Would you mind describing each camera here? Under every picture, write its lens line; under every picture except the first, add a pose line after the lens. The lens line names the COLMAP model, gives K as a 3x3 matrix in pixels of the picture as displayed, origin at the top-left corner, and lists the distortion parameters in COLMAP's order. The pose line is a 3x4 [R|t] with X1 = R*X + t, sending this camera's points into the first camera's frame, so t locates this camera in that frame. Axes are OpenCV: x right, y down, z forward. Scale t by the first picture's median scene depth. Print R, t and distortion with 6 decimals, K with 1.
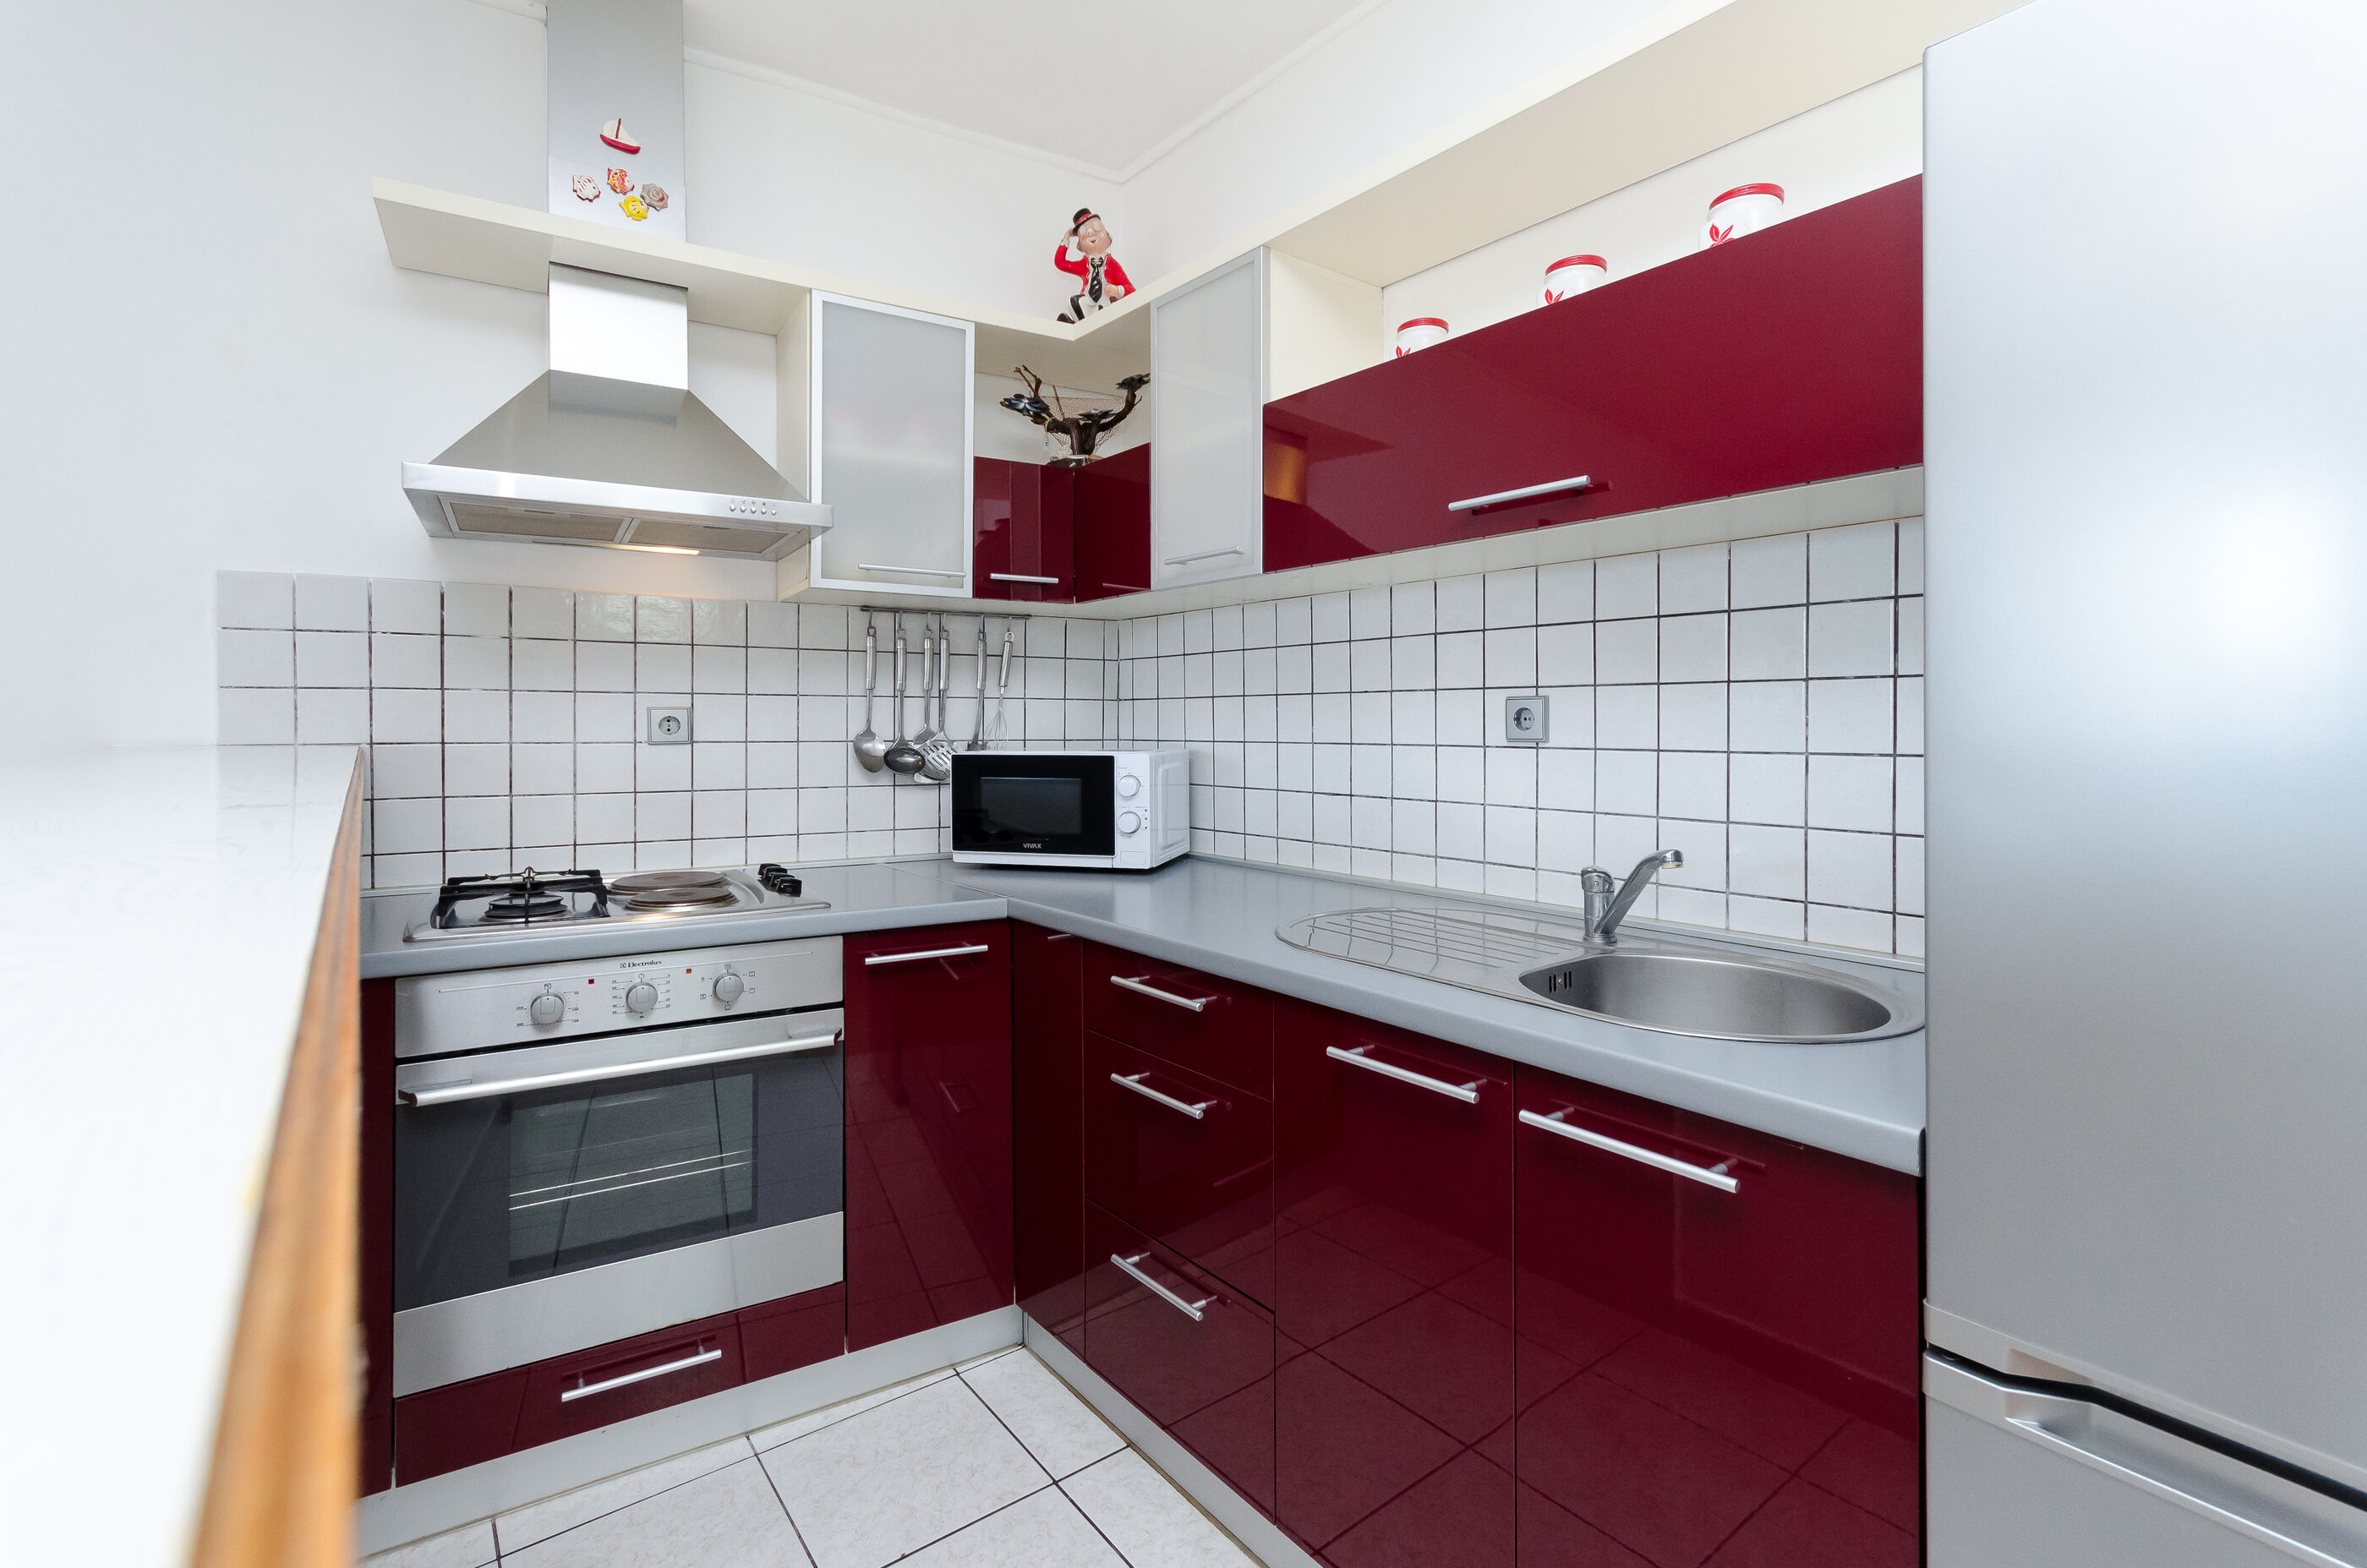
lens RADIAL K [[1084.8, 0, 1160.9], [0, 1084.8, 711.6], [0, 0, 1]] dist [0.005731, 0.000141]
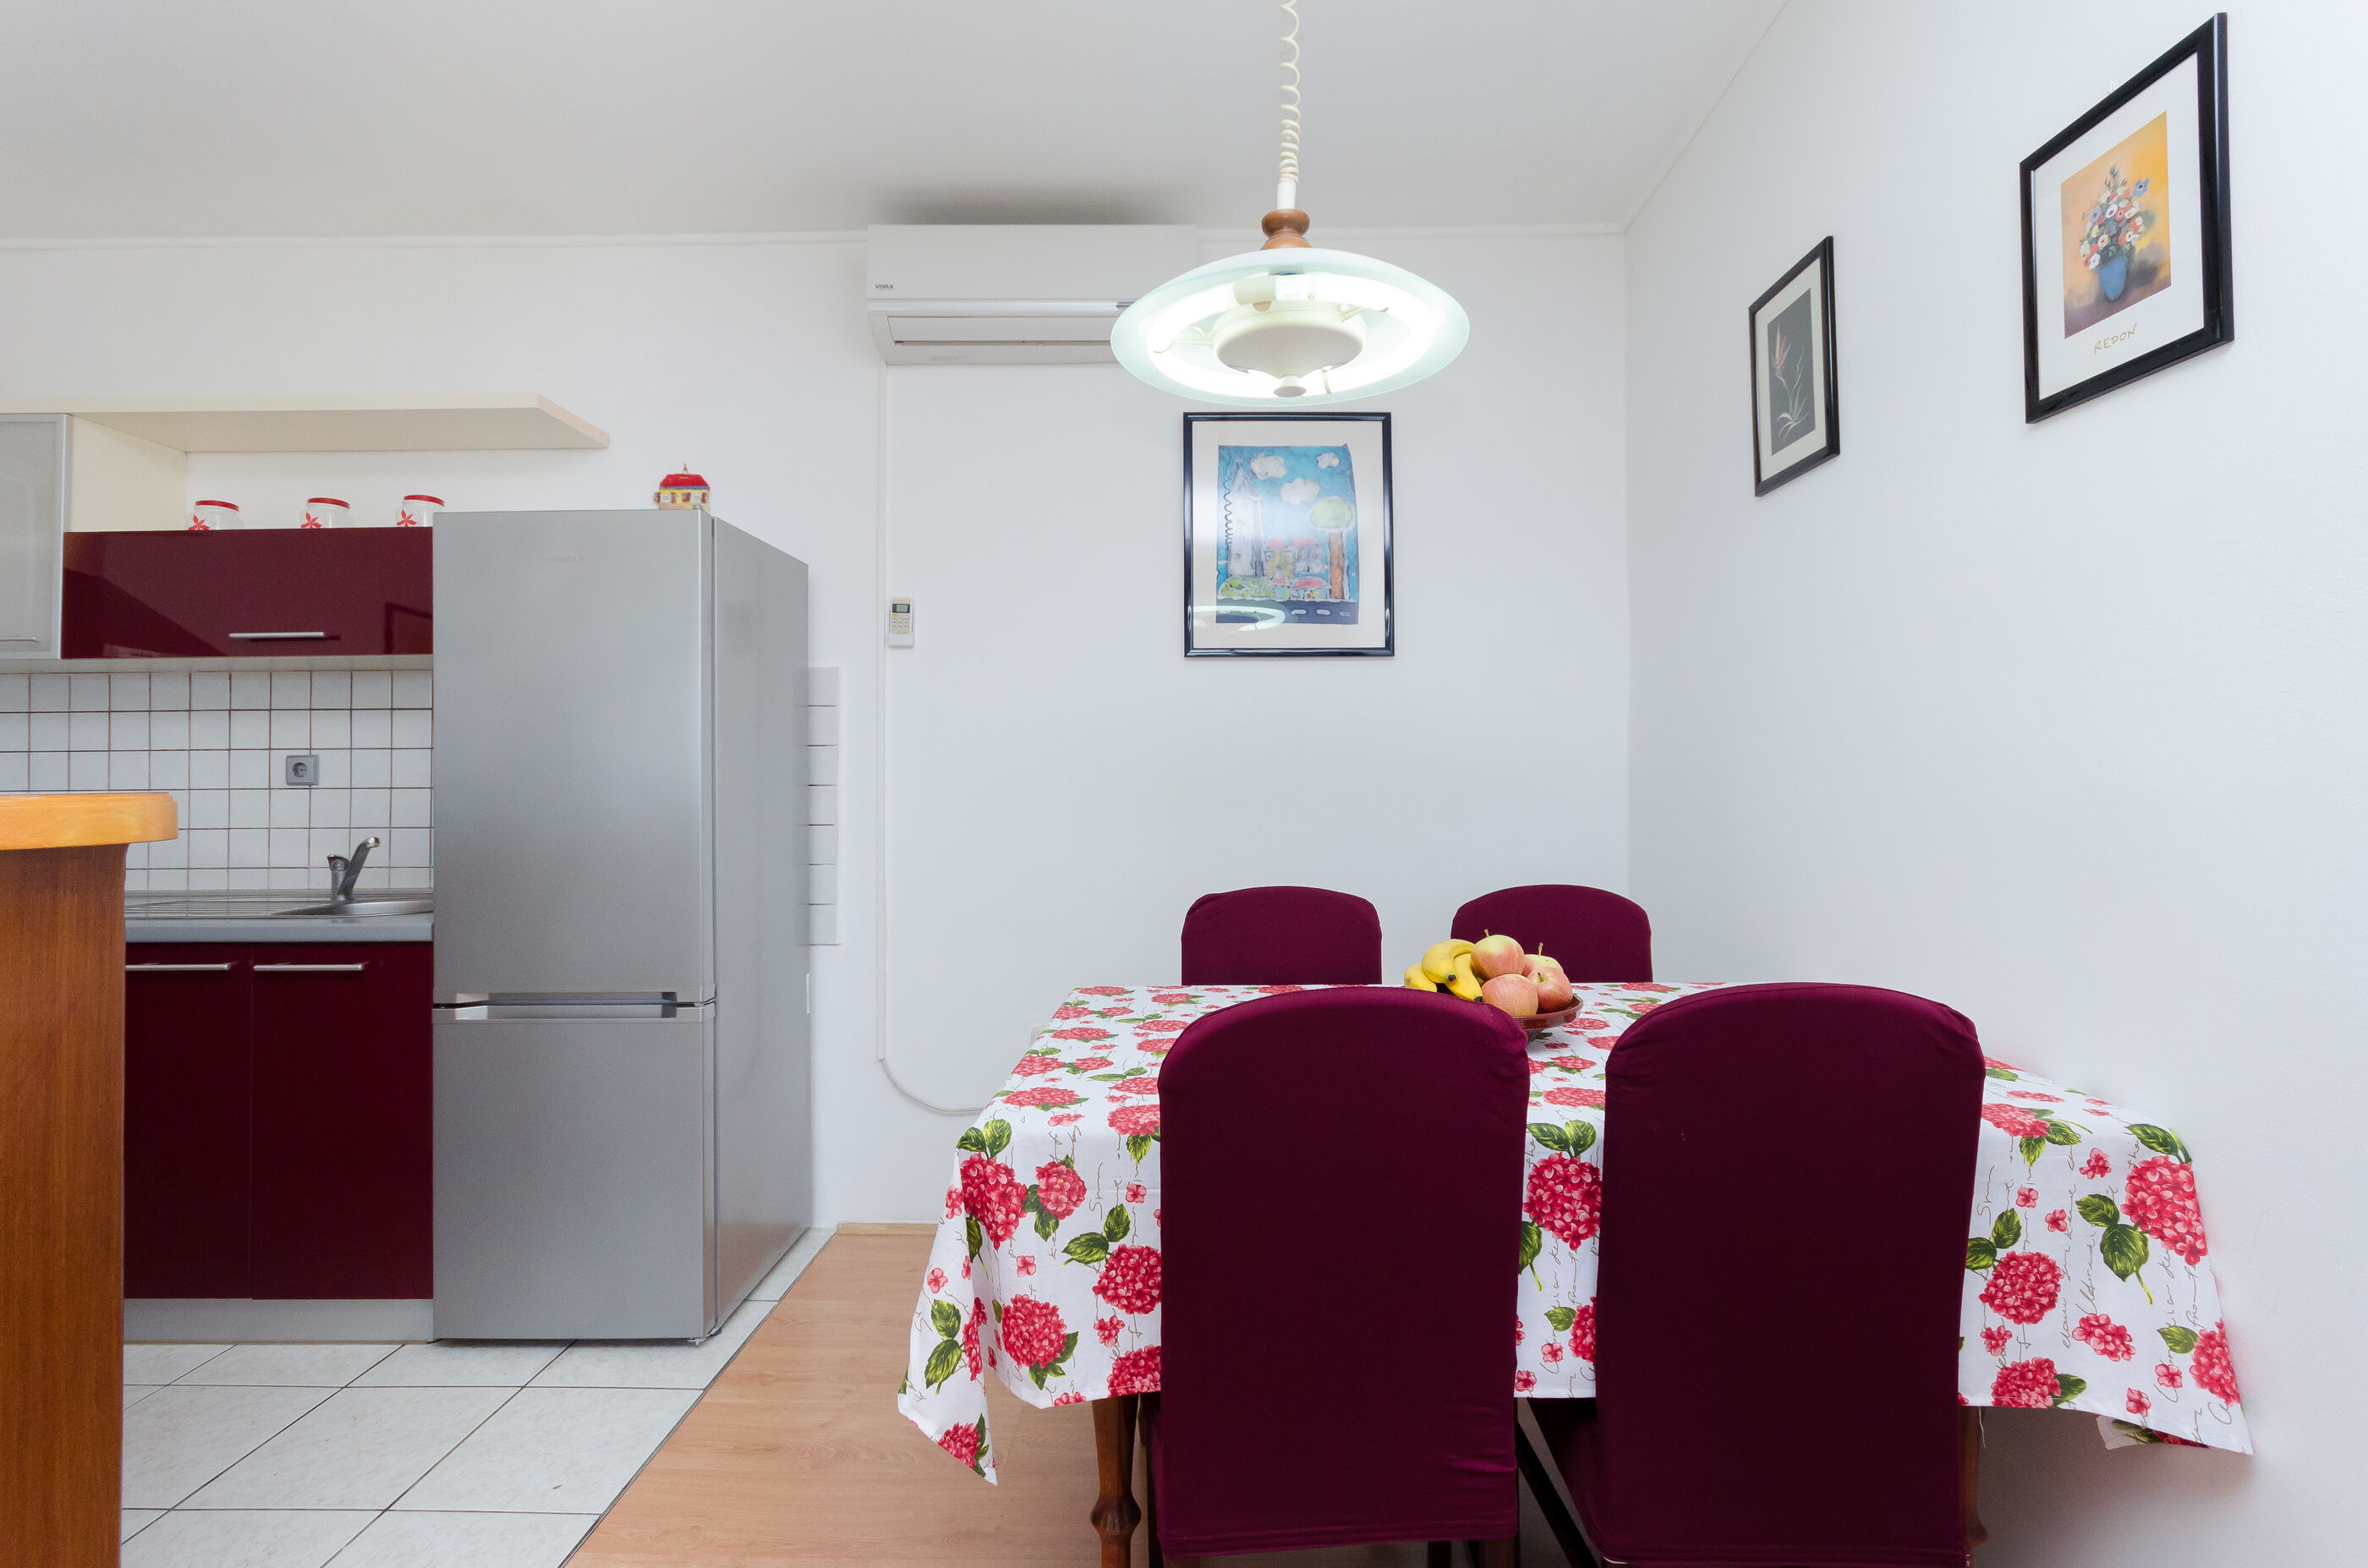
lens RADIAL K [[1085.3, 0, 1182.1], [0, 1085.3, 752.9], [0, 0, 1]] dist [0.005731, 0.000141]
pose [[0.615890, 0.021394, 0.787542, -0.094200], [0.005101, 0.999502, -0.031140, 0.029988], [-0.787816, 0.023196, 0.615474, -0.766099]]
